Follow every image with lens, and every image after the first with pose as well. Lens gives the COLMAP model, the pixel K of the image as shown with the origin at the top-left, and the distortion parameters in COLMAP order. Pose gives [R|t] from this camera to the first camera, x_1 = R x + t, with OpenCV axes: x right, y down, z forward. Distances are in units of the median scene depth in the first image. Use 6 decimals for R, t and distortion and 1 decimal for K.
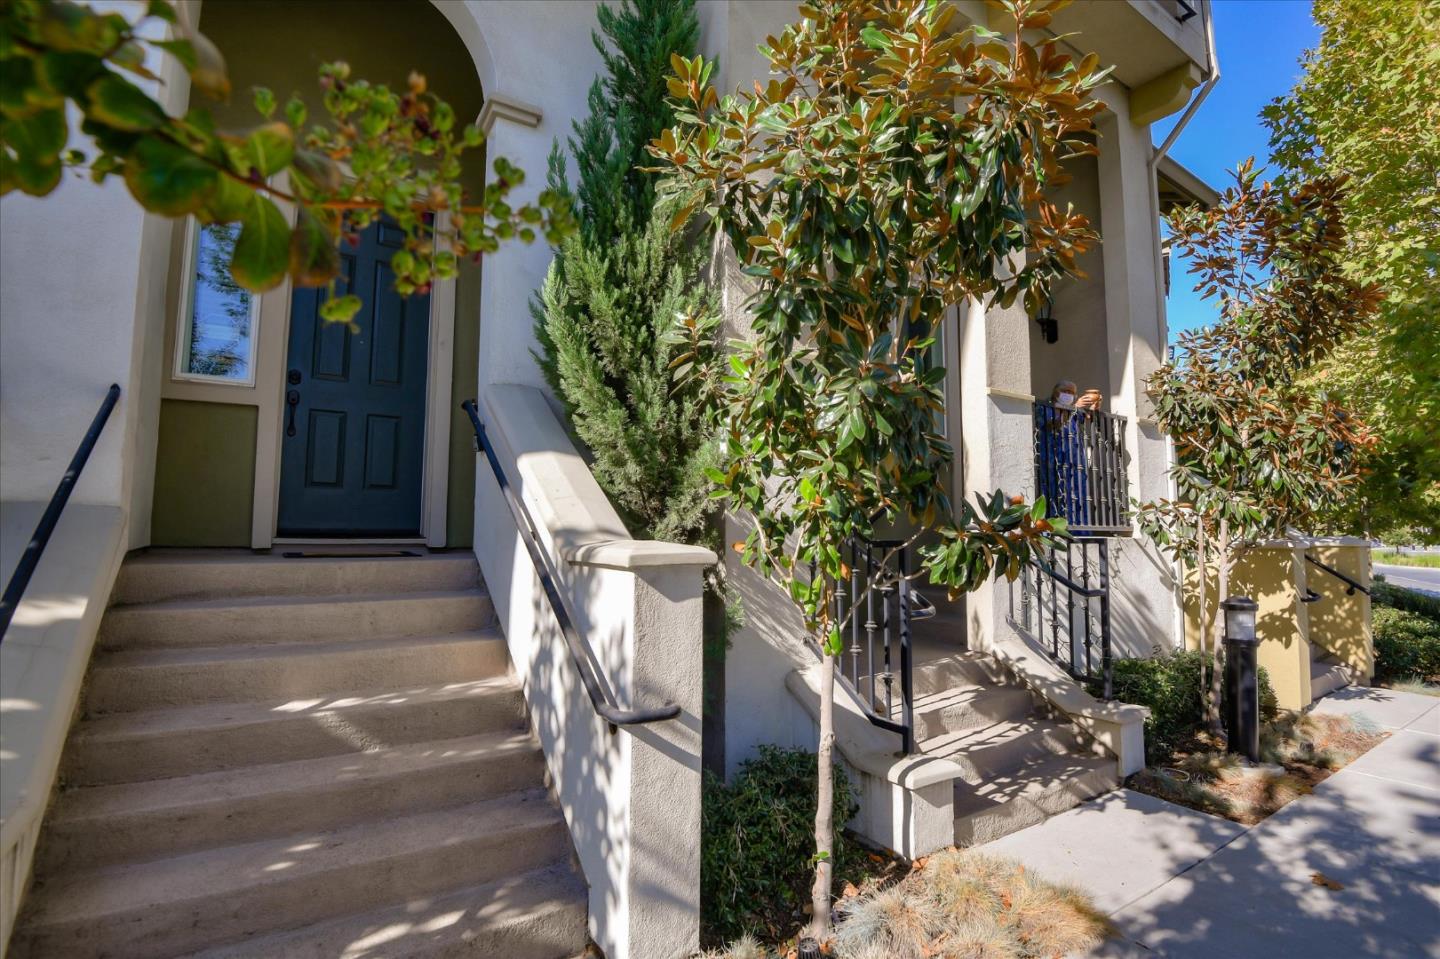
lens RADIAL K [[688.8, 0, 717.1], [0, 688.8, 474.7], [0, 0, 1]] dist [0.002526, -0.009725]
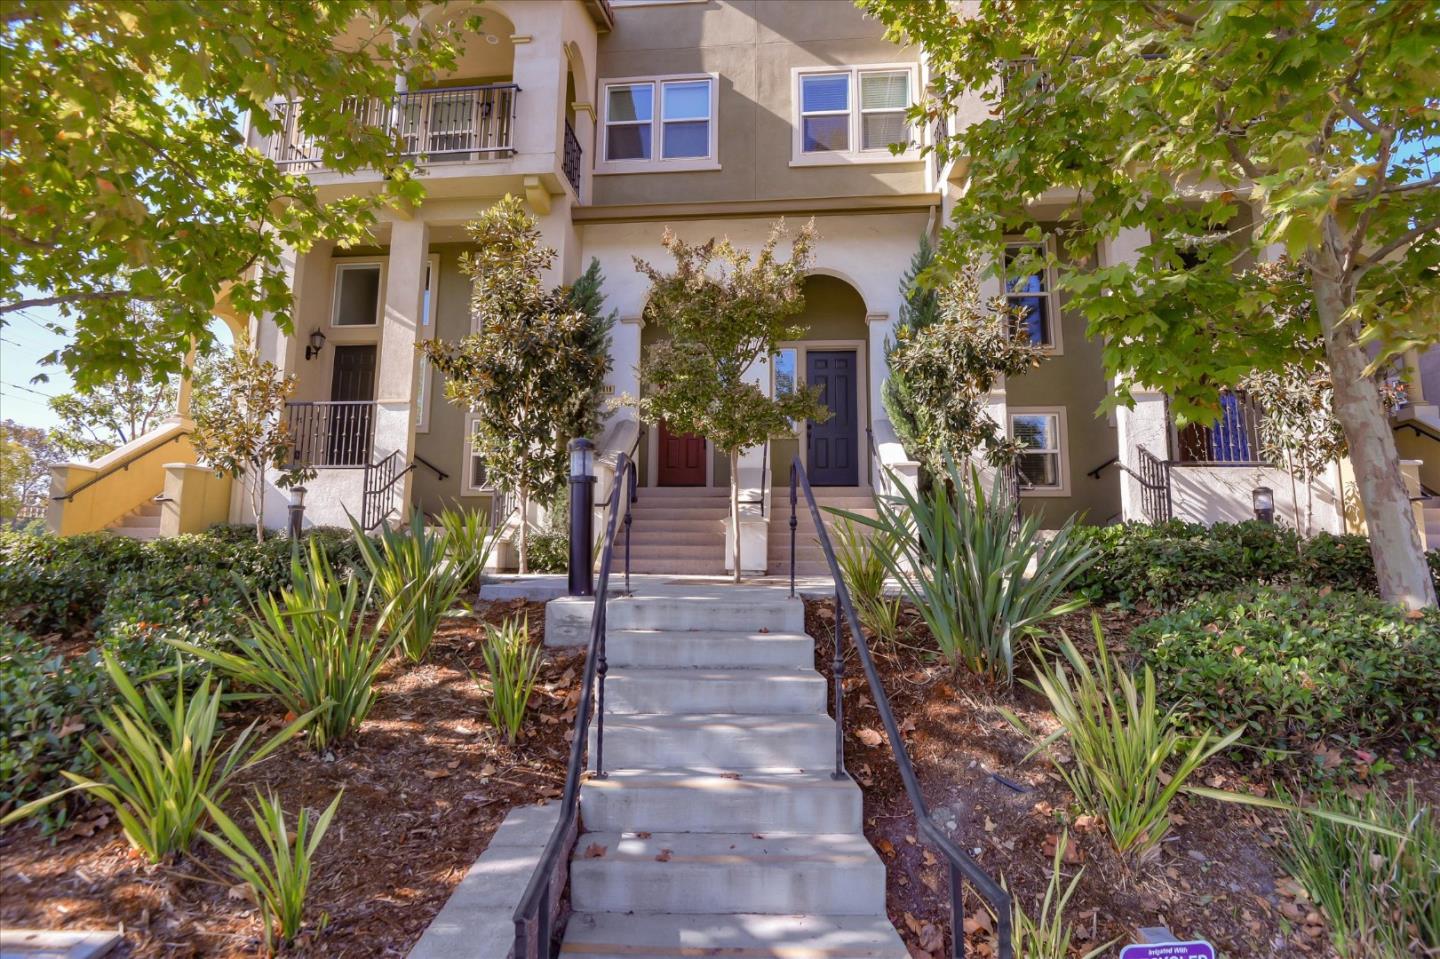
lens RADIAL K [[688.8, 0, 717.1], [0, 688.8, 474.7], [0, 0, 1]] dist [0.002526, -0.009725]
pose [[0.786546, -0.070039, -0.613547, 0.834766], [0.049740, 0.997505, -0.050105, 0.184178], [0.615526, 0.008892, 0.788067, -1.518148]]
